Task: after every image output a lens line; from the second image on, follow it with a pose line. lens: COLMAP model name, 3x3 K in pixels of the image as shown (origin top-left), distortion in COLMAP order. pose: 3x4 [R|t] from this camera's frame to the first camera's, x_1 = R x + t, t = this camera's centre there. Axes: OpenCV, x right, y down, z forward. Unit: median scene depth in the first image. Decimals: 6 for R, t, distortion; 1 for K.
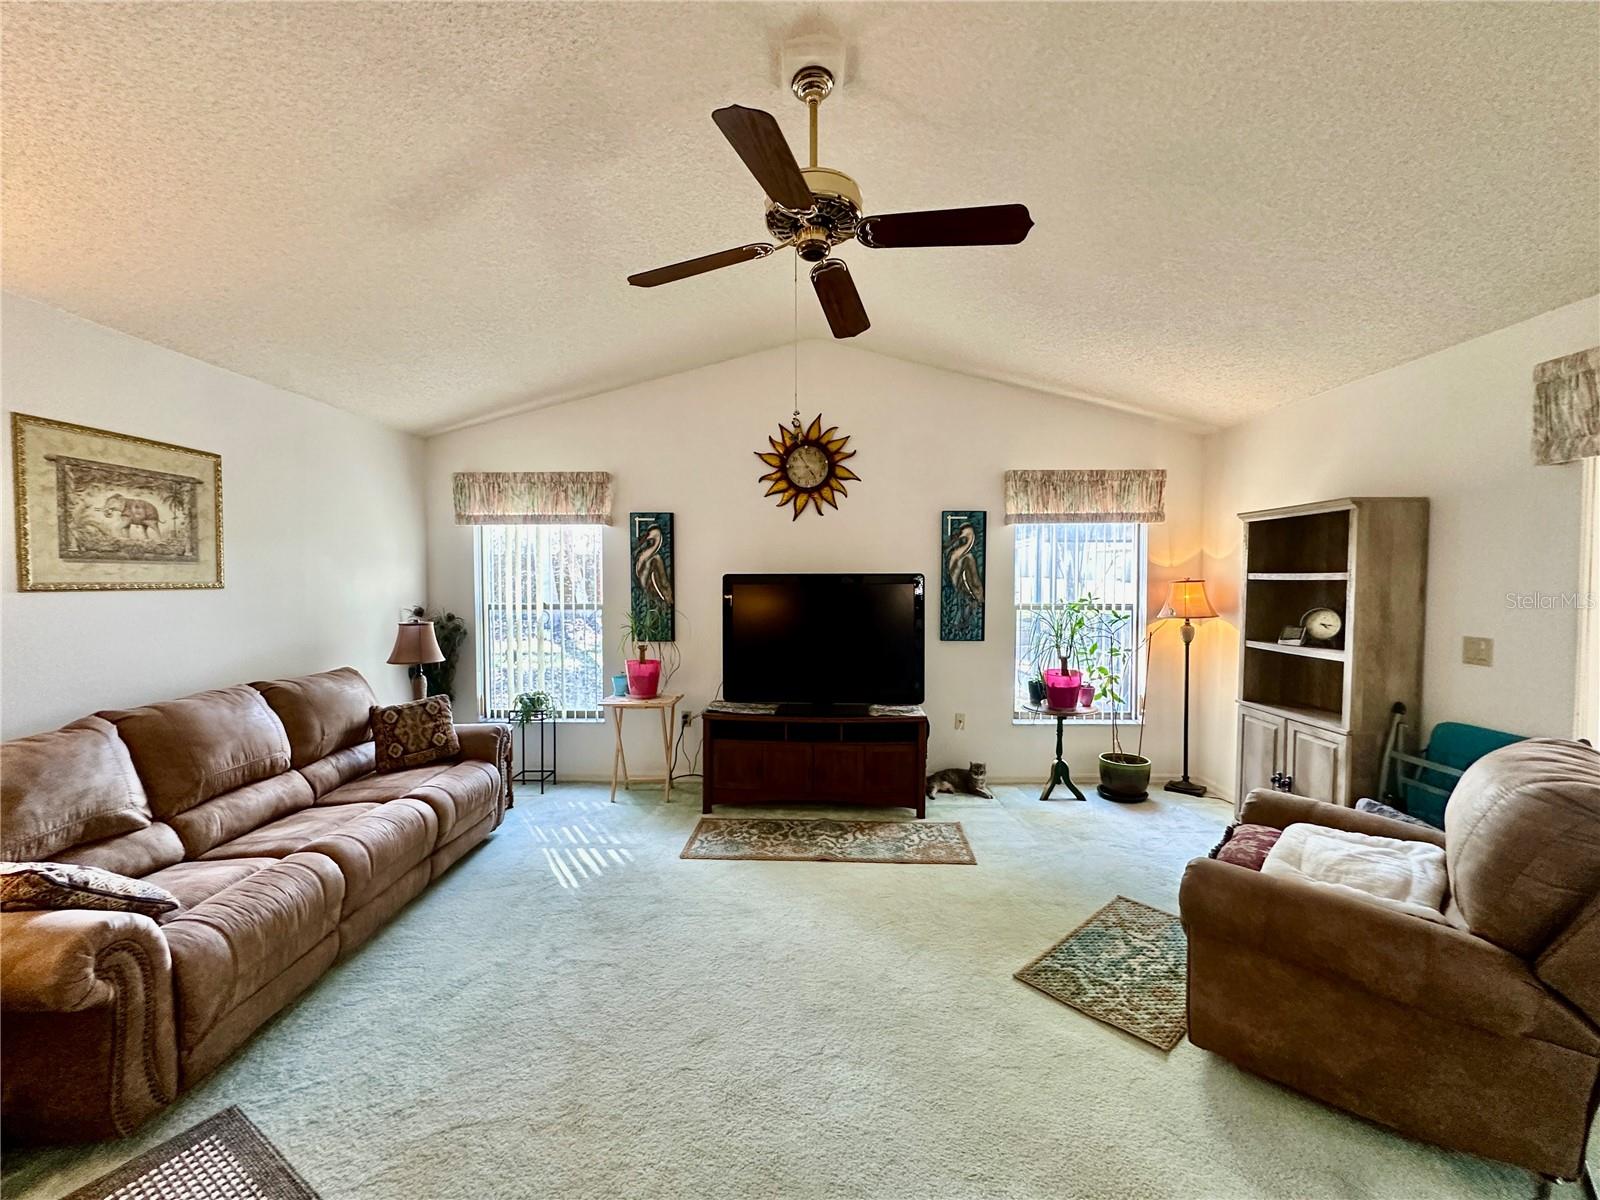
lens RADIAL K [[638.9, 0, 800.0], [0, 638.9, 598.2], [0, 0, 1]] dist [-0.007116, 0.001861]
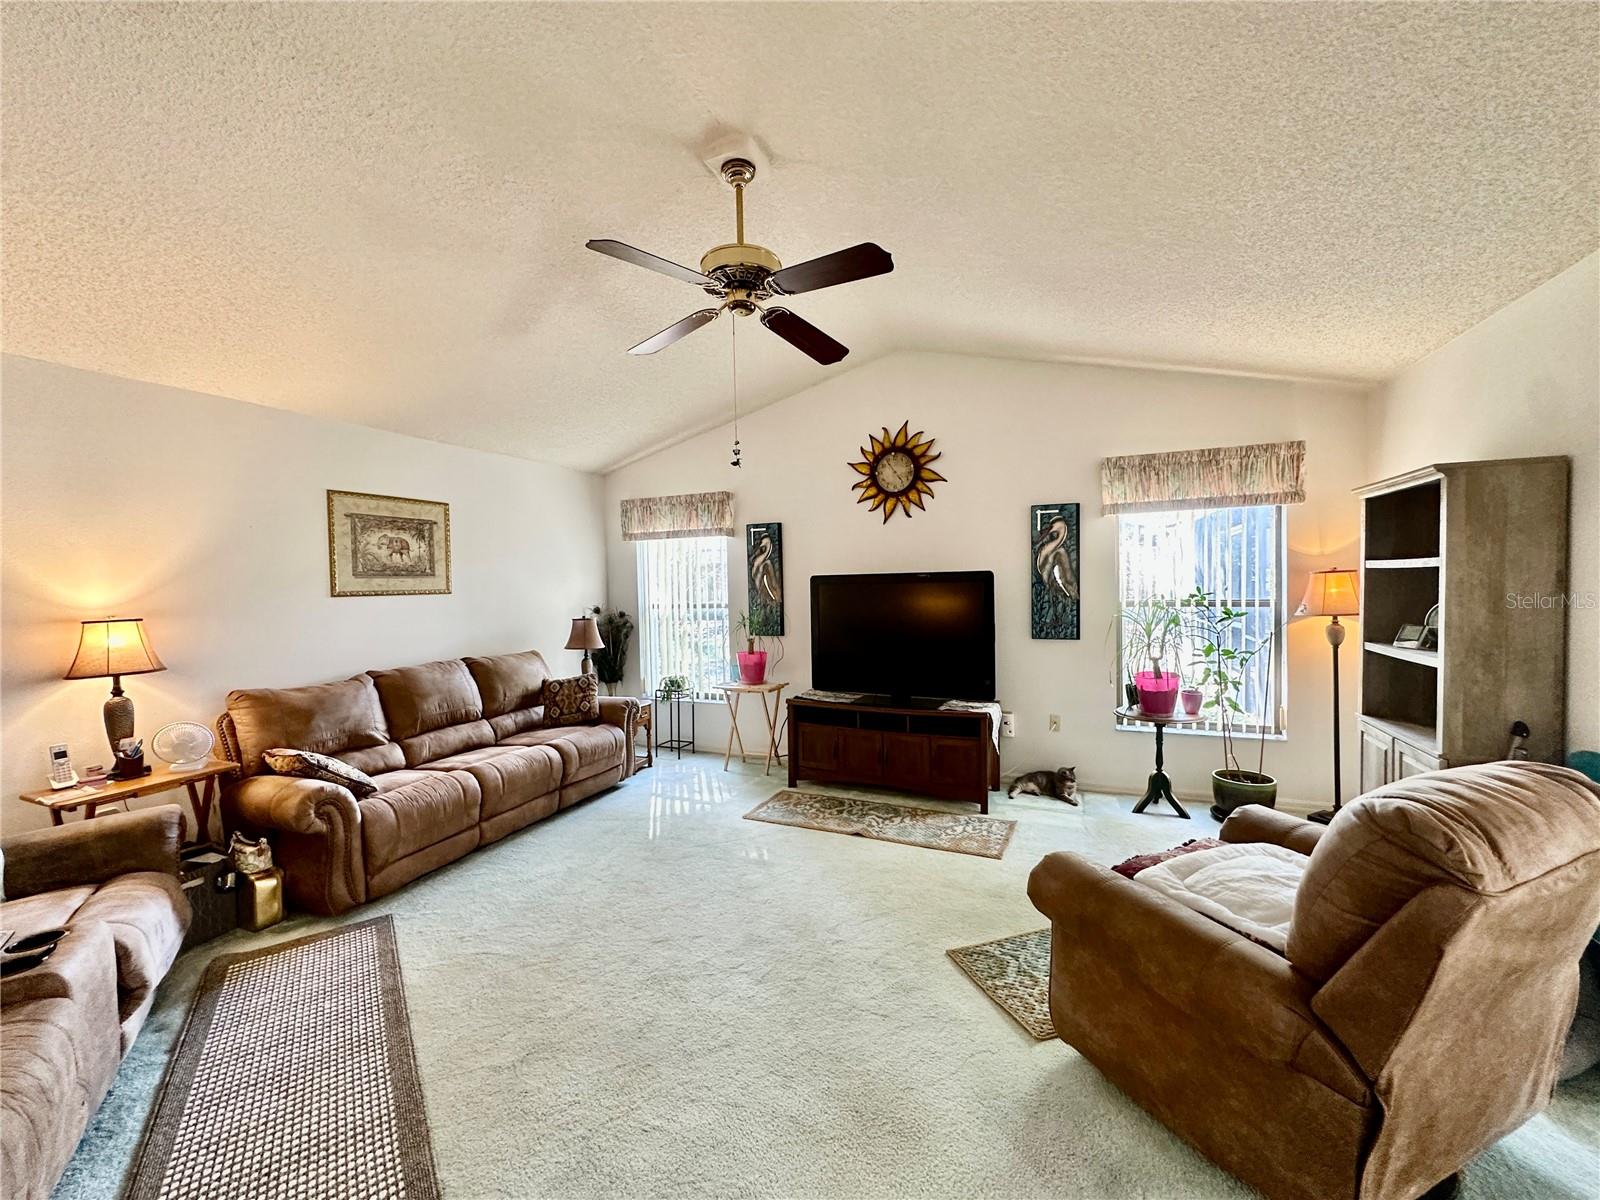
lens RADIAL K [[638.9, 0, 802.2], [0, 638.9, 598.4], [0, 0, 1]] dist [-0.007116, 0.001861]
pose [[0.923235, -0.008917, -0.384133, 0.293416], [0.008434, 0.999960, -0.002941, 0.005082], [0.384144, -0.000525, 0.923273, -0.036894]]
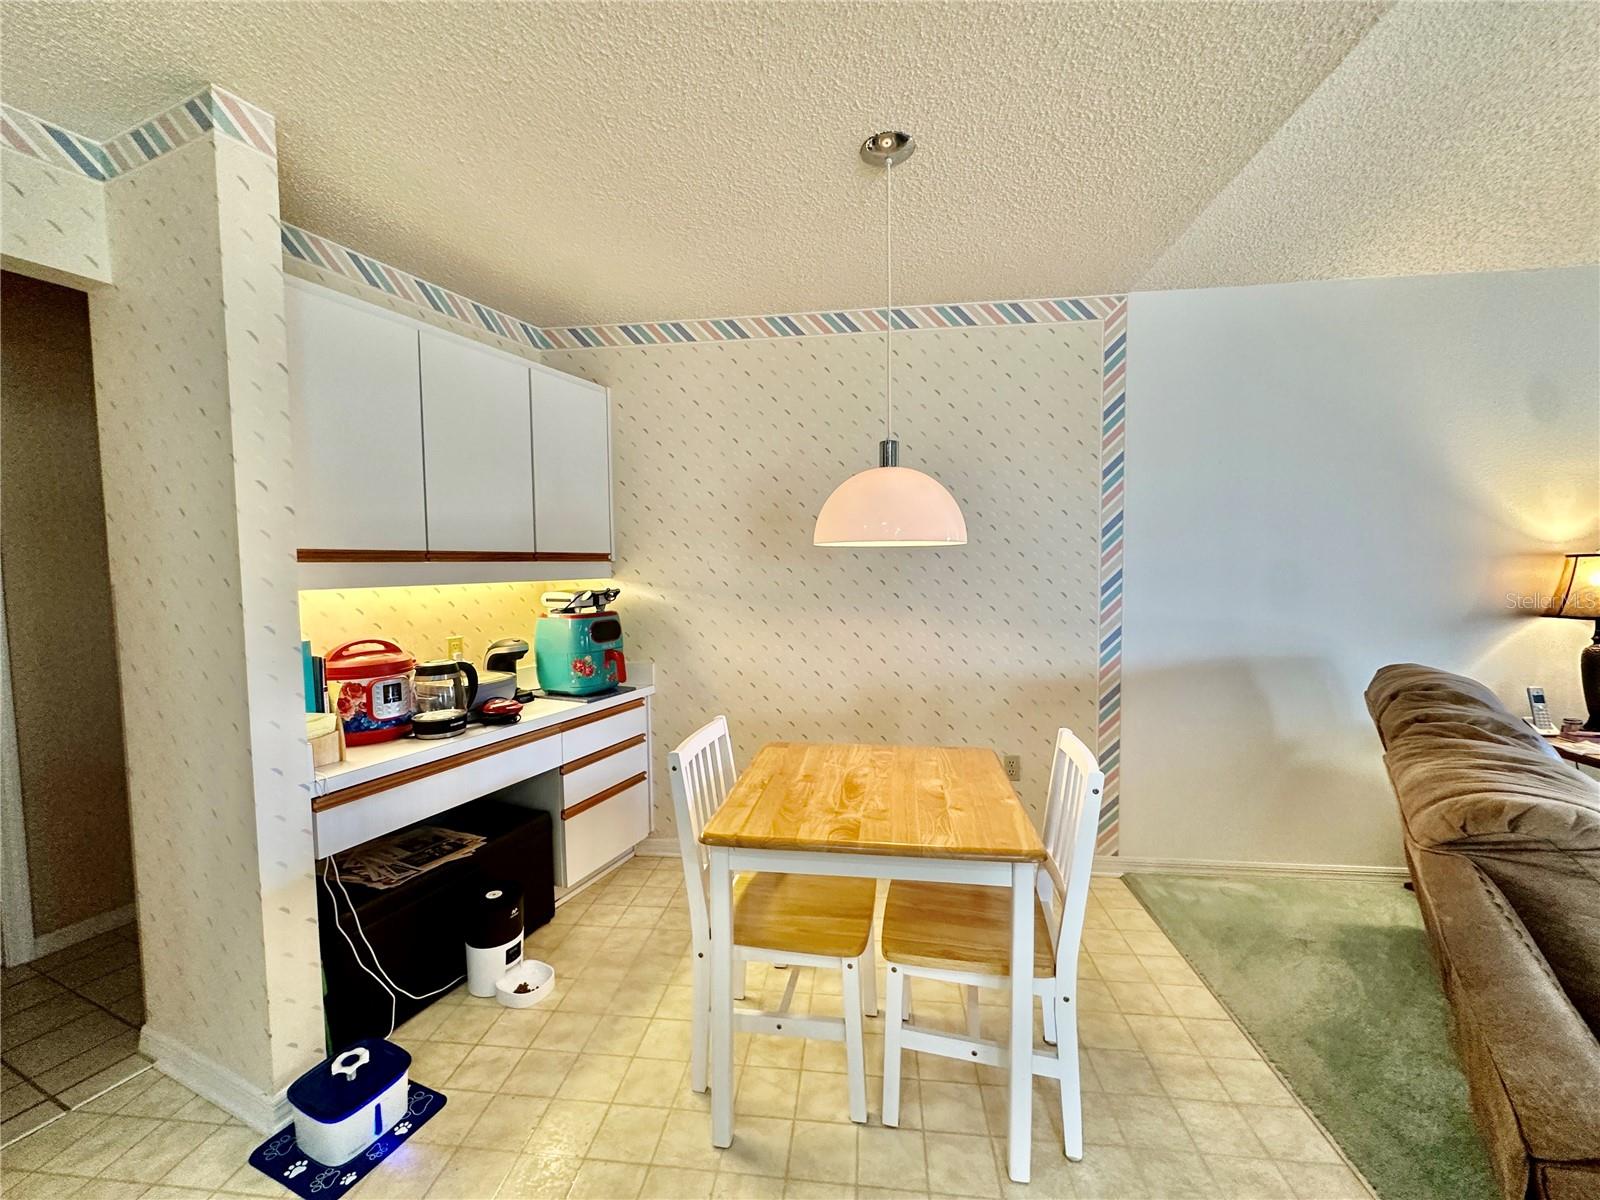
lens RADIAL K [[638.9, 0, 798.9], [0, 638.9, 599.3], [0, 0, 1]] dist [-0.007116, 0.001861]
pose [[-0.110465, 0.058605, -0.992151, 0.015412], [-0.017571, 0.997989, 0.060906, 0.036441], [0.993725, 0.024161, -0.109213, -0.347788]]
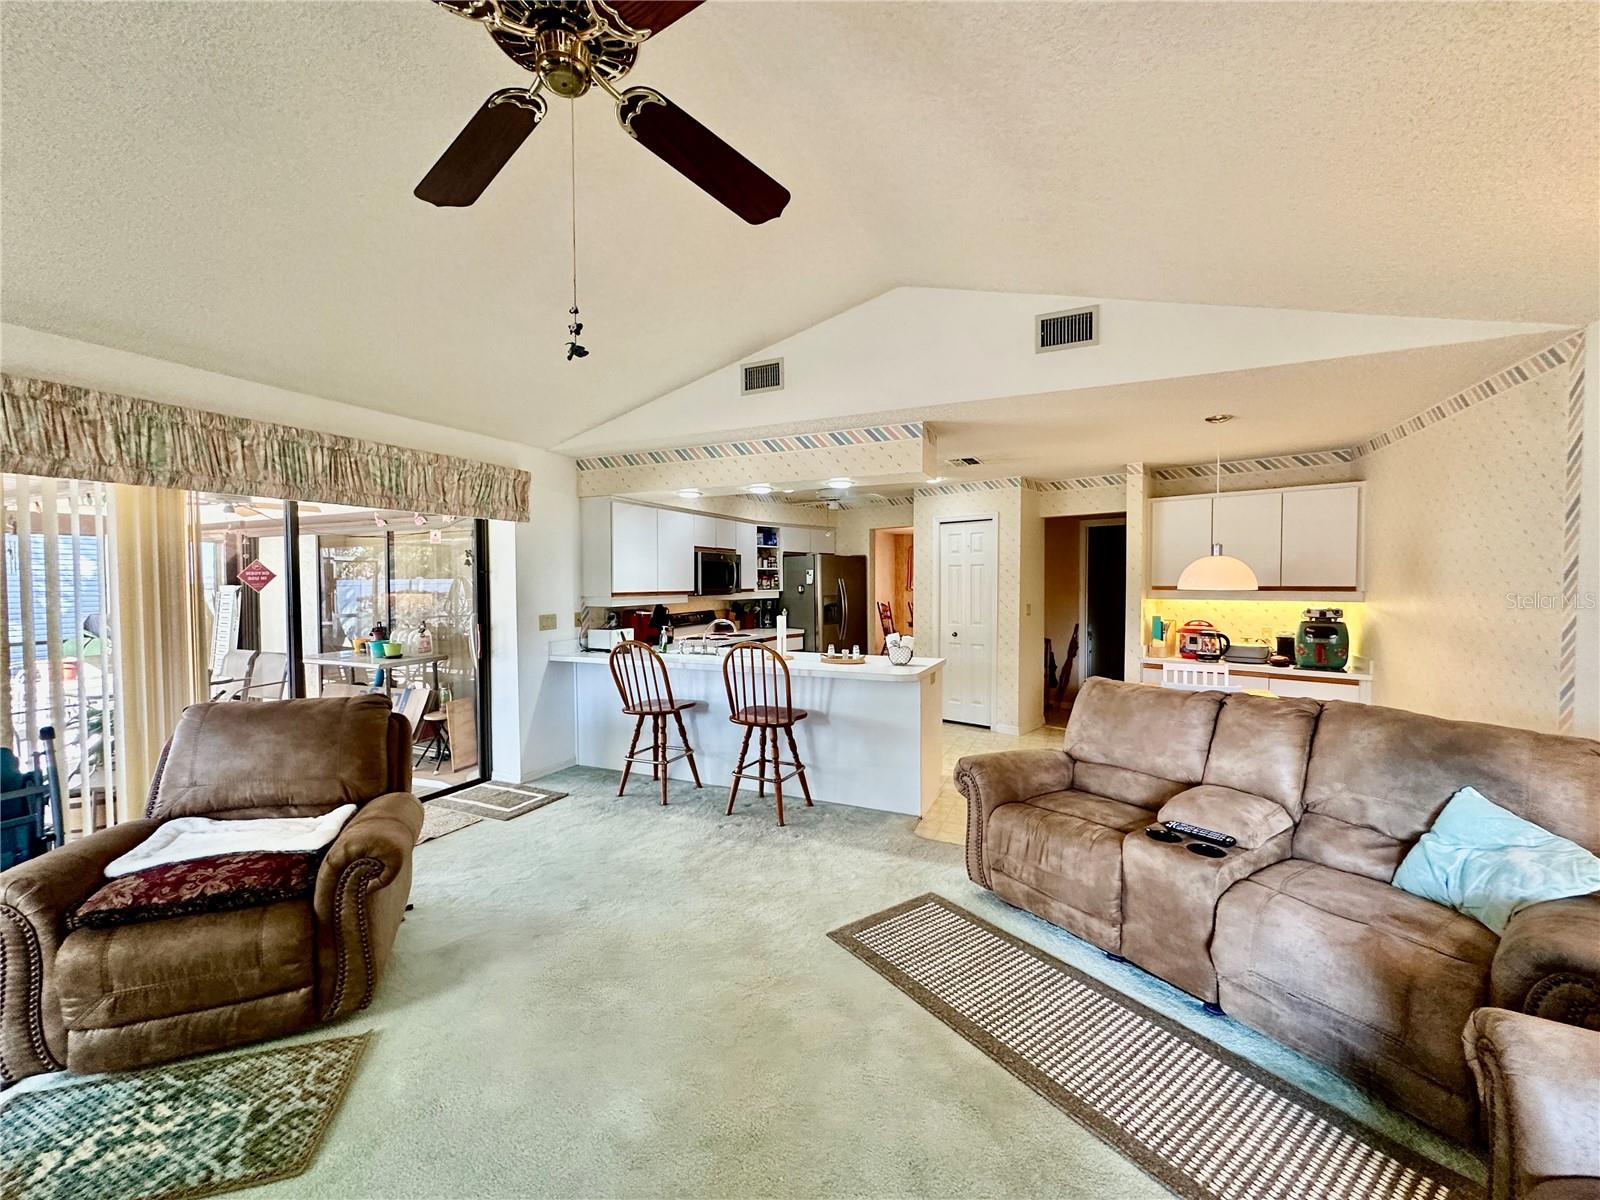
lens RADIAL K [[638.9, 0, 801.0], [0, 638.9, 598.2], [0, 0, 1]] dist [-0.007116, 0.001861]
pose [[-0.914921, -0.006993, 0.403572, -0.228537], [0.016723, 0.998335, 0.055211, -0.023441], [-0.403286, 0.057263, -0.913281, 0.751690]]
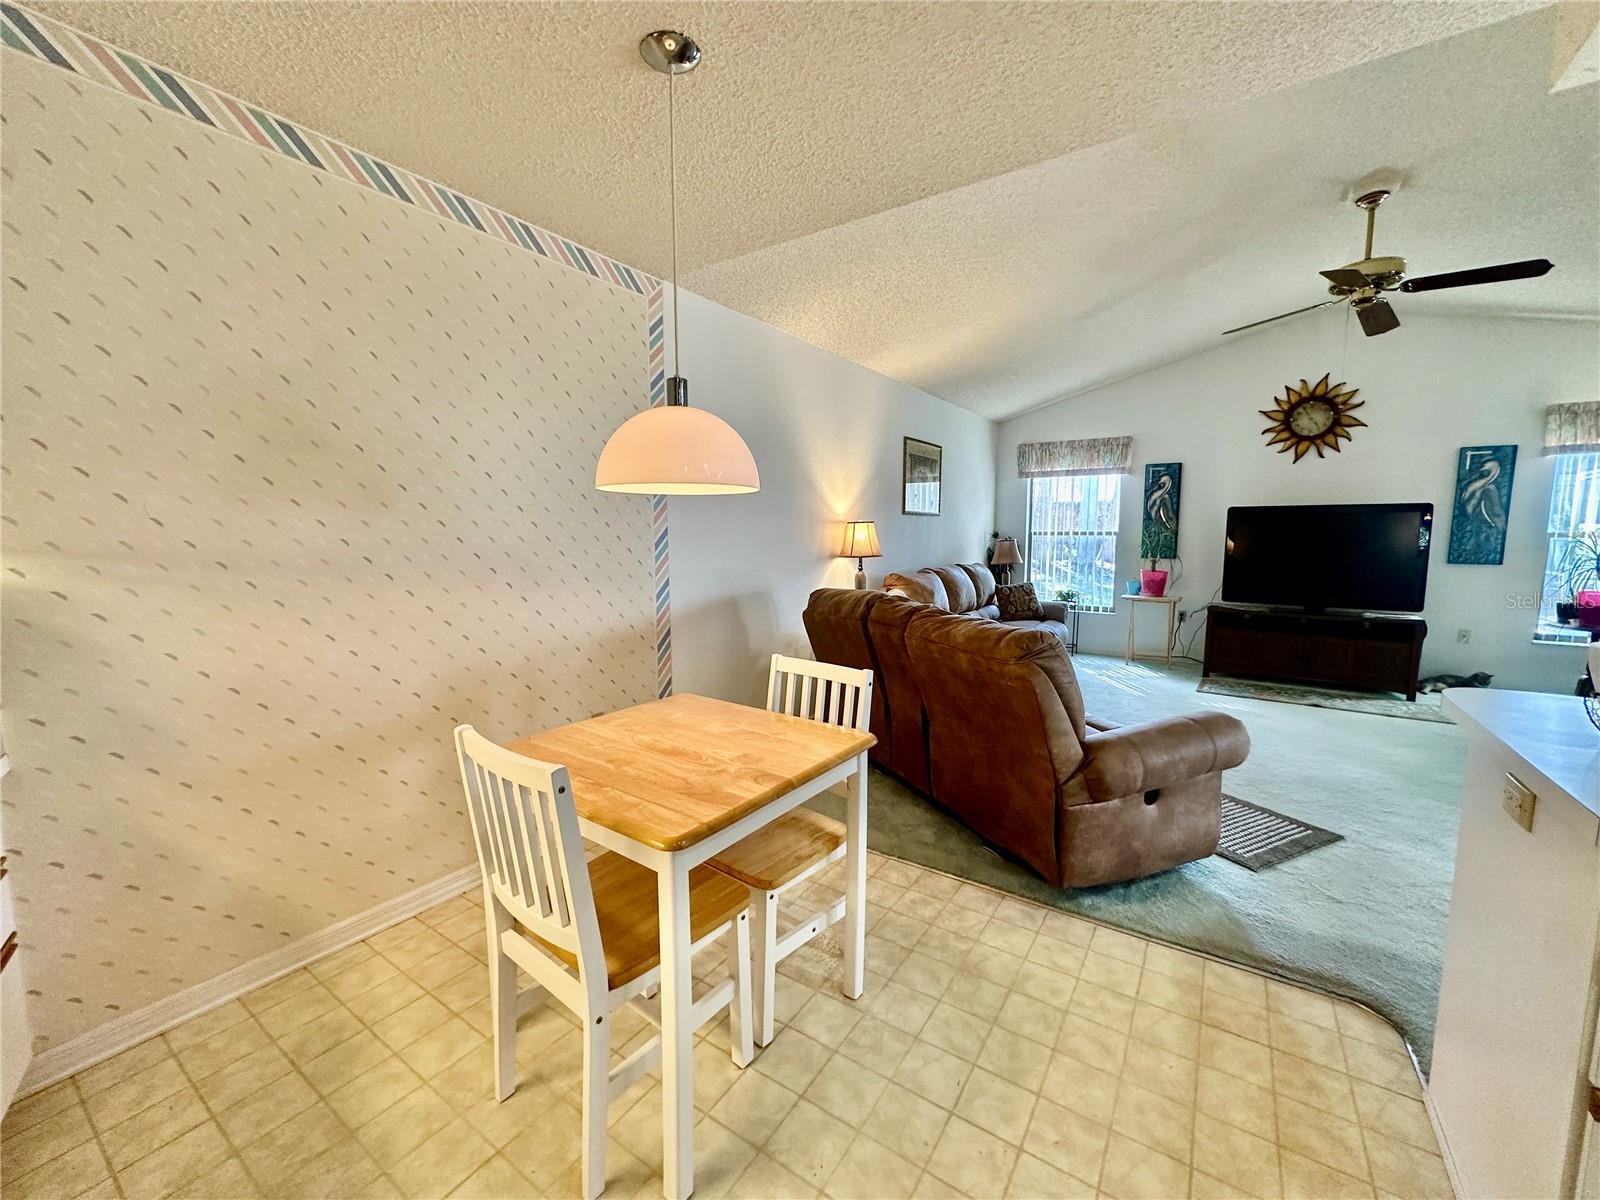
lens RADIAL K [[638.9, 0, 798.5], [0, 638.9, 600.4], [0, 0, 1]] dist [-0.007116, 0.001861]
pose [[0.833313, 0.060681, -0.549460, -0.125426], [-0.016107, 0.996200, 0.085590, 0.058007], [0.552566, -0.062473, 0.831124, -0.627192]]
